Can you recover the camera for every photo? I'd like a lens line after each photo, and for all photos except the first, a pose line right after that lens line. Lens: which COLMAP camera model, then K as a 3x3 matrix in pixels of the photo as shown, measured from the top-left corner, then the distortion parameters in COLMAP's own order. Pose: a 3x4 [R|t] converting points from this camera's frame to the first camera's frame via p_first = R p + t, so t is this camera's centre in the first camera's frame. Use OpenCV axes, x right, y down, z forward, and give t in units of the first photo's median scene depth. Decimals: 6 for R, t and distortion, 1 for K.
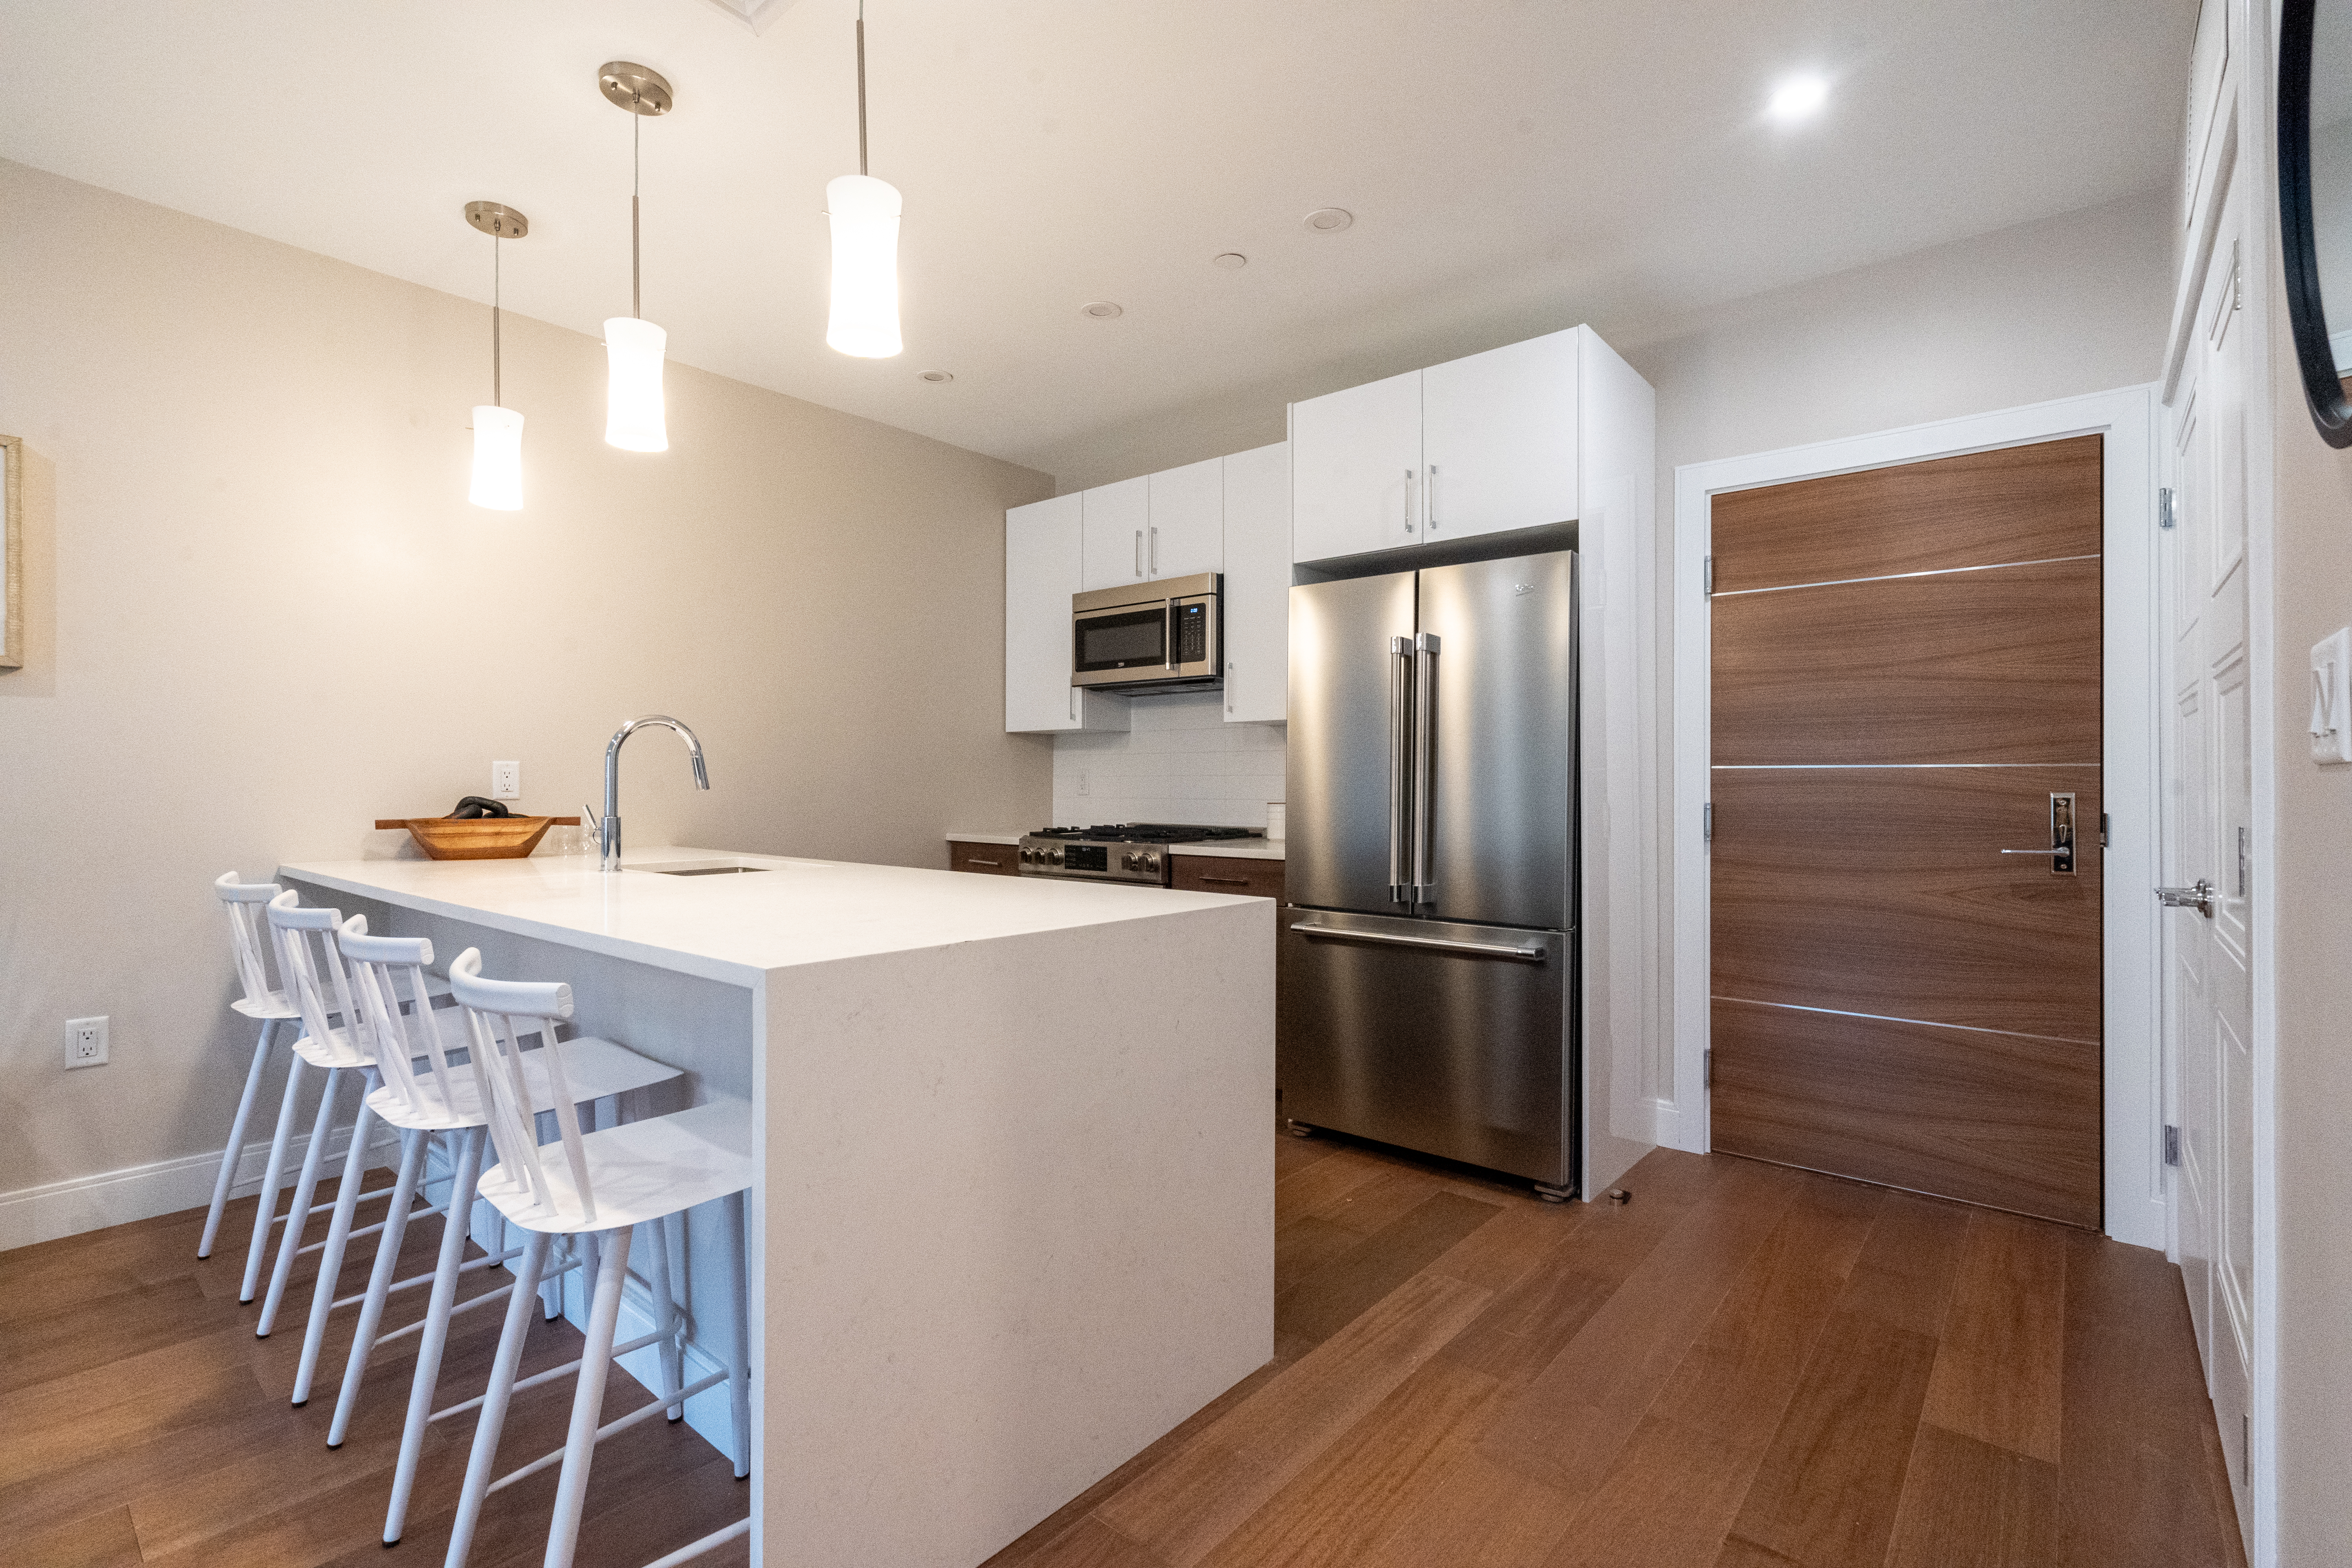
lens RADIAL K [[1071.2, 0, 1173.2], [0, 1071.2, 781.6], [0, 0, 1]] dist [-0.004073, 0.000936]
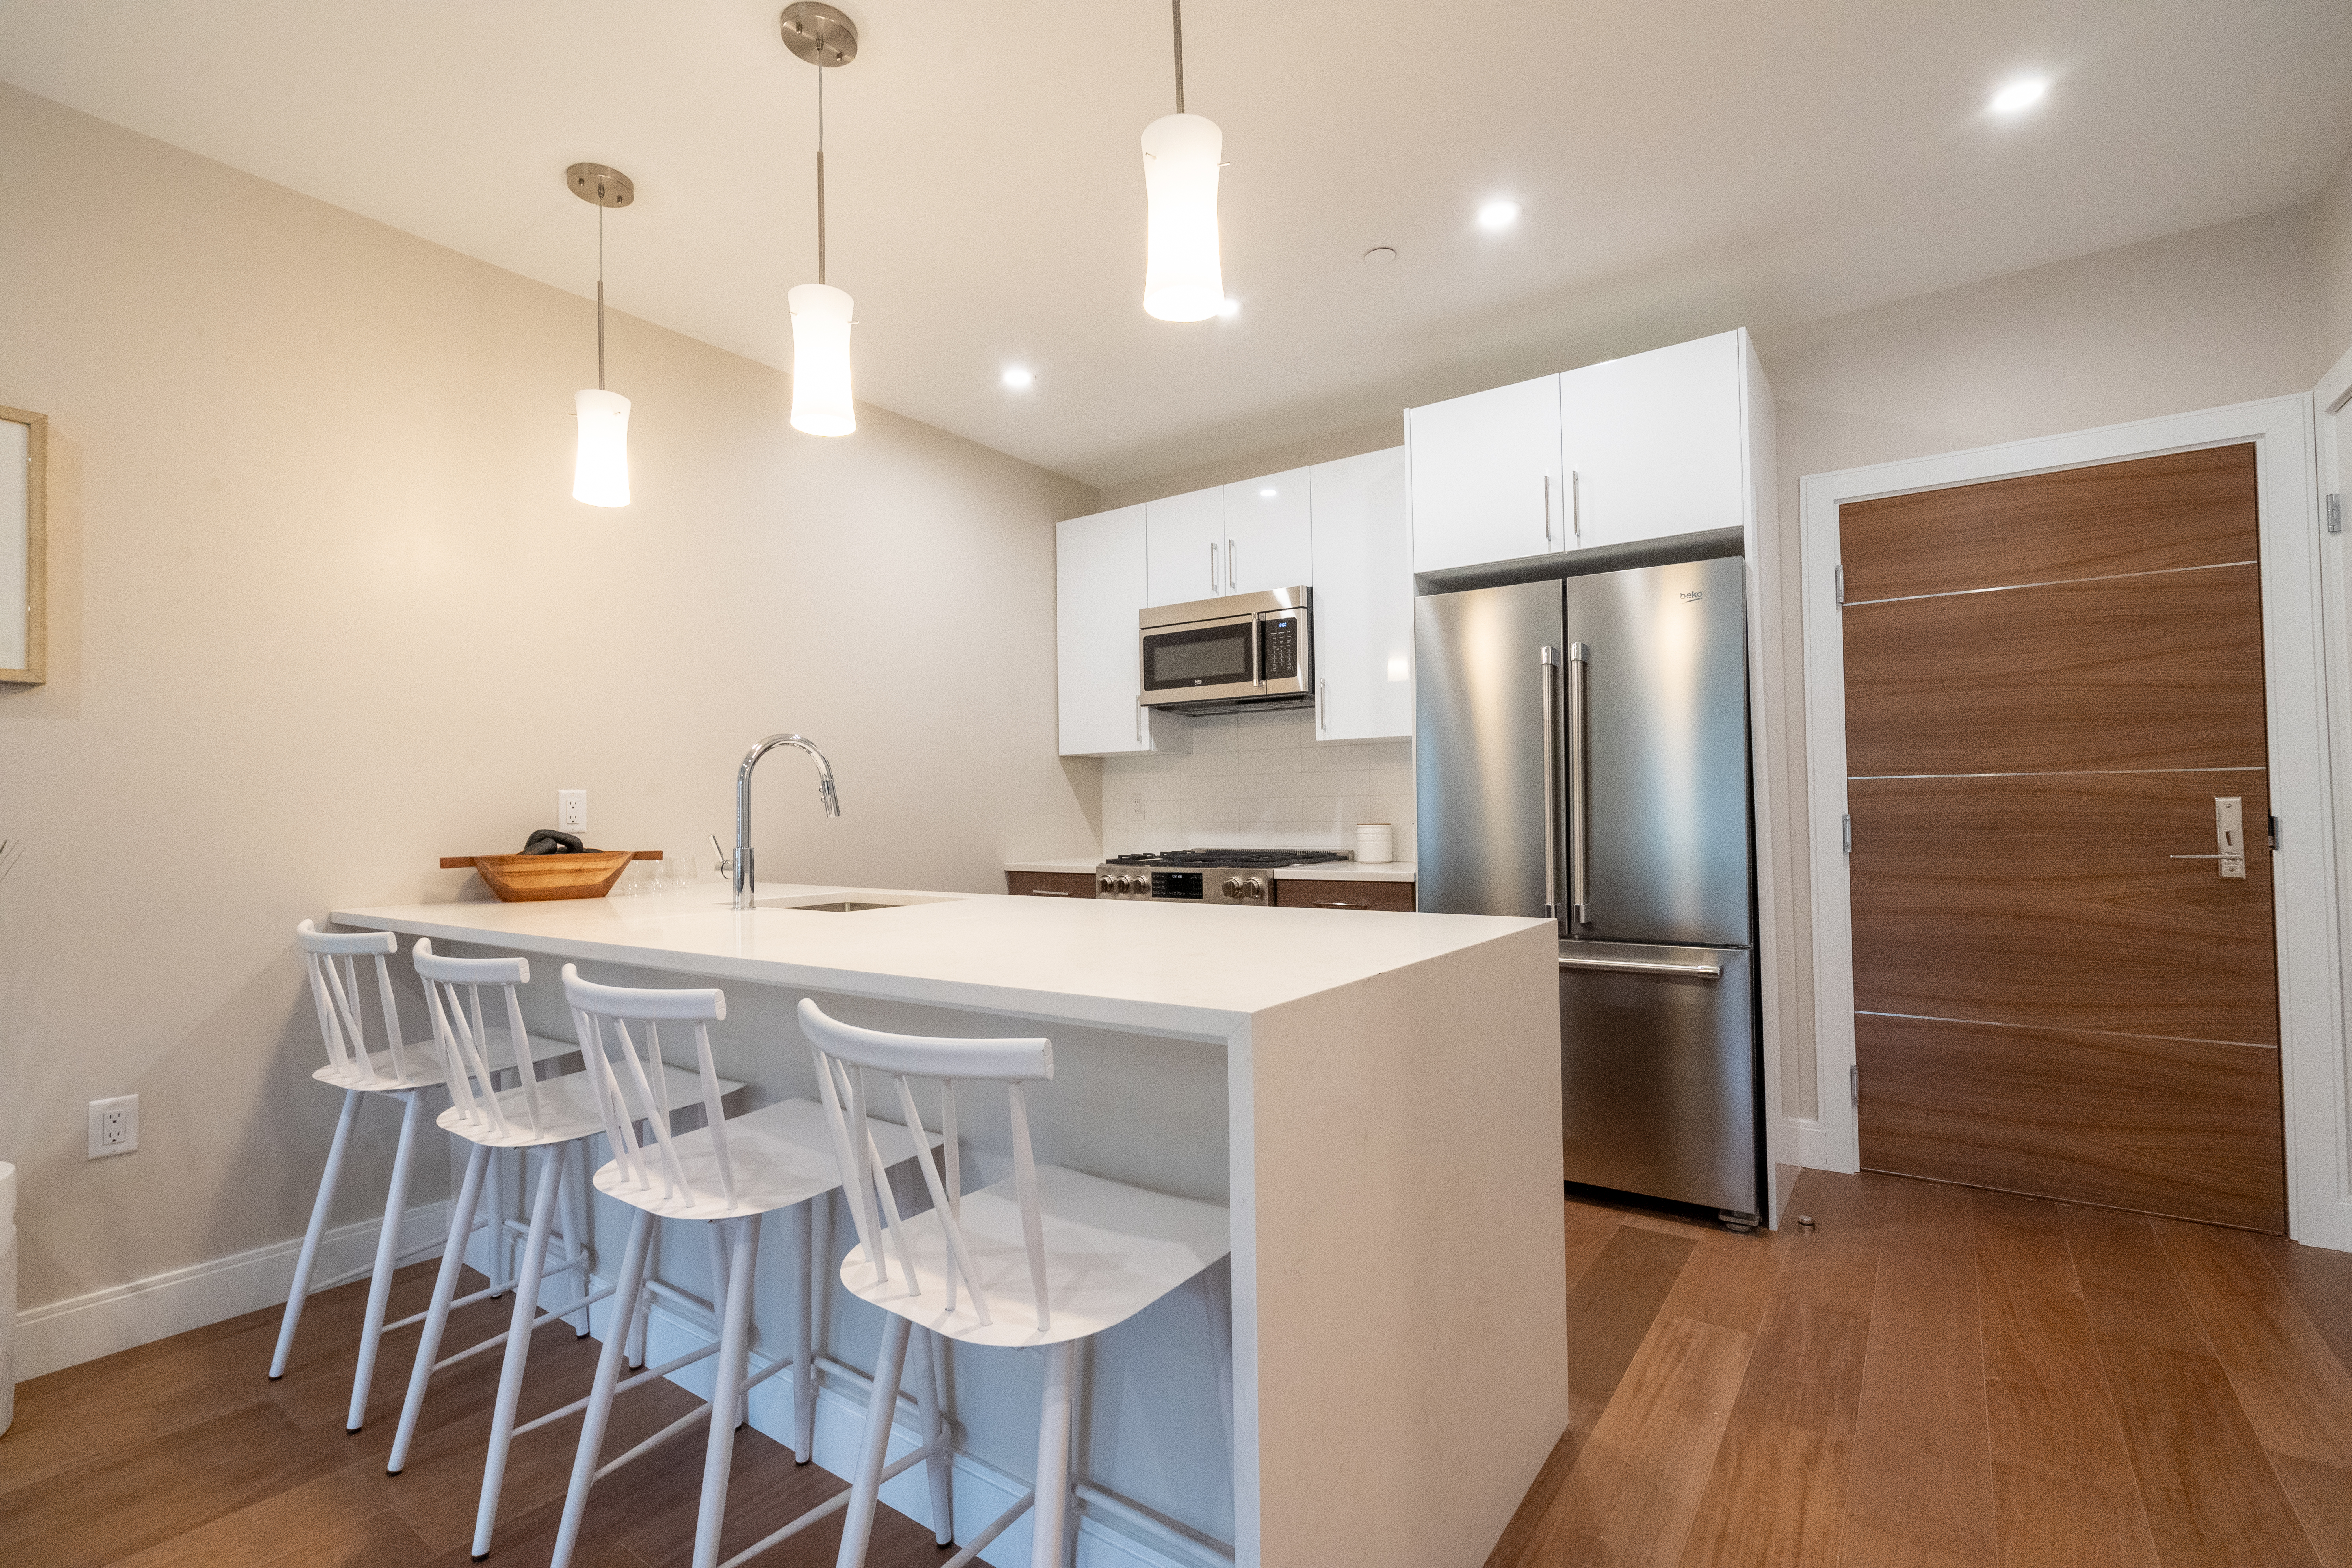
lens RADIAL K [[1074.5, 0, 1176.0], [0, 1074.5, 784.0], [0, 0, 1]] dist [0.000345, -0.001452]
pose [[0.996537, -0.014048, 0.081958, -0.206083], [0.016076, 0.999579, -0.024141, 0.006179], [-0.081585, 0.025374, 0.996343, 0.065551]]
